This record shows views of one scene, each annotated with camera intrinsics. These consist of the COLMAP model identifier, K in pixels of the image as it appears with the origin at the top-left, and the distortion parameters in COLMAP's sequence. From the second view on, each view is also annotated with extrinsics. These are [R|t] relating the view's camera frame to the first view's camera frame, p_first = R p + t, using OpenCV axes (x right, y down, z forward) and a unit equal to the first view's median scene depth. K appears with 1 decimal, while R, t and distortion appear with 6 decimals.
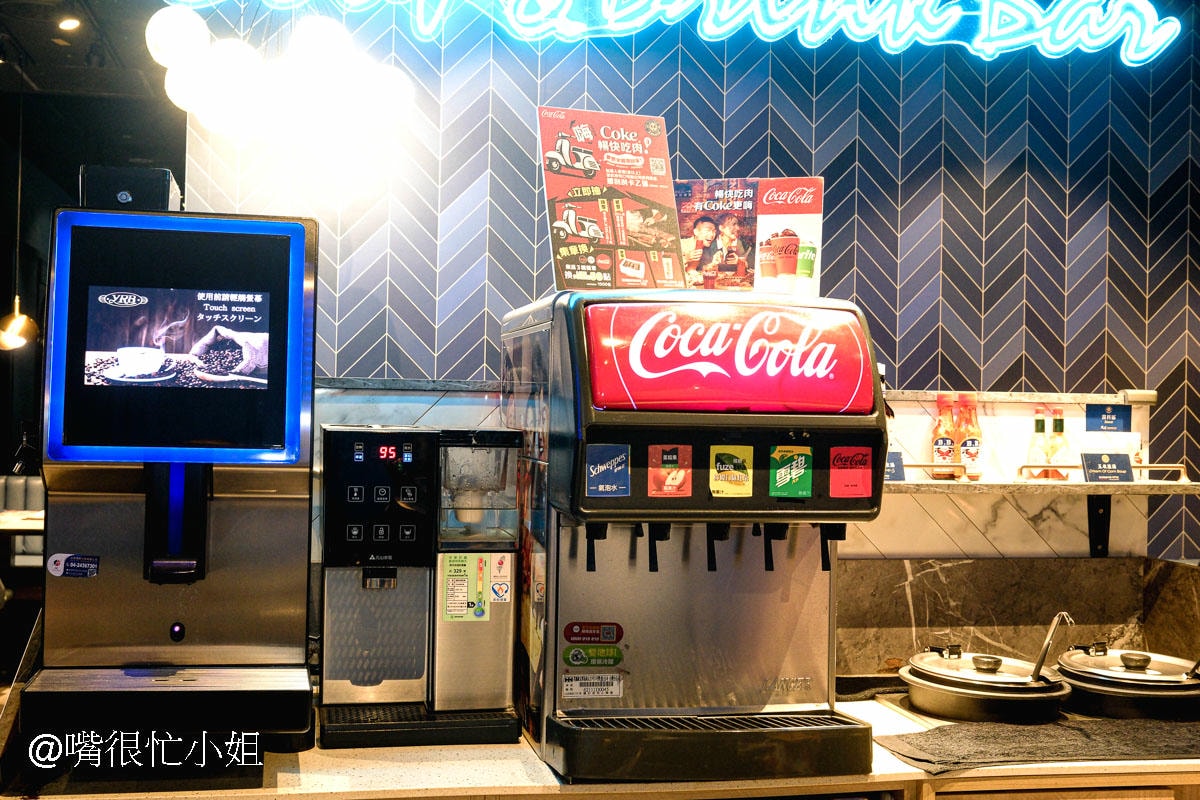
lens RADIAL K [[1305.7, 0, 600.0], [0, 1305.7, 400.0], [0, 0, 1]] dist [-0.004656, 0.159224]
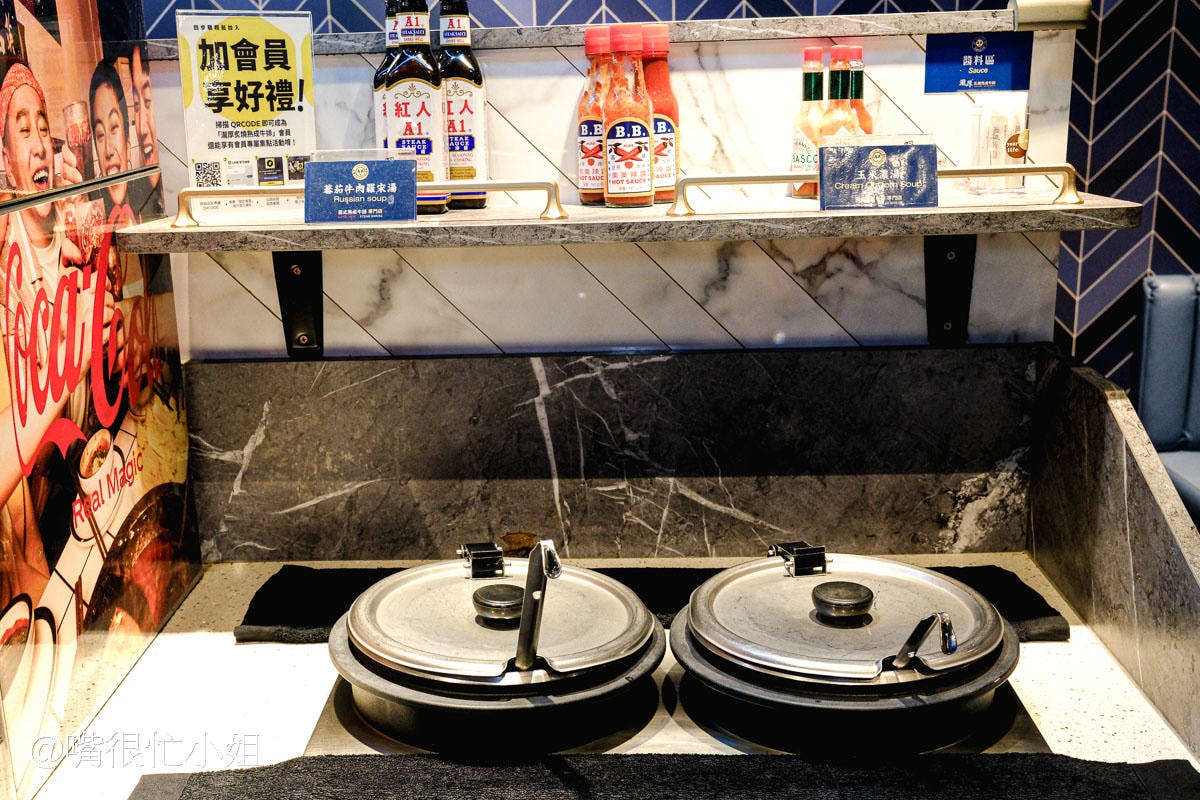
lens RADIAL K [[1305.7, 0, 600.0], [0, 1305.7, 400.0], [0, 0, 1]] dist [-0.004656, 0.159224]
pose [[0.967470, 0.016562, -0.252445, 0.387390], [0.046546, 0.969168, 0.241965, 0.011533], [0.248669, -0.245845, 0.936869, 0.494804]]
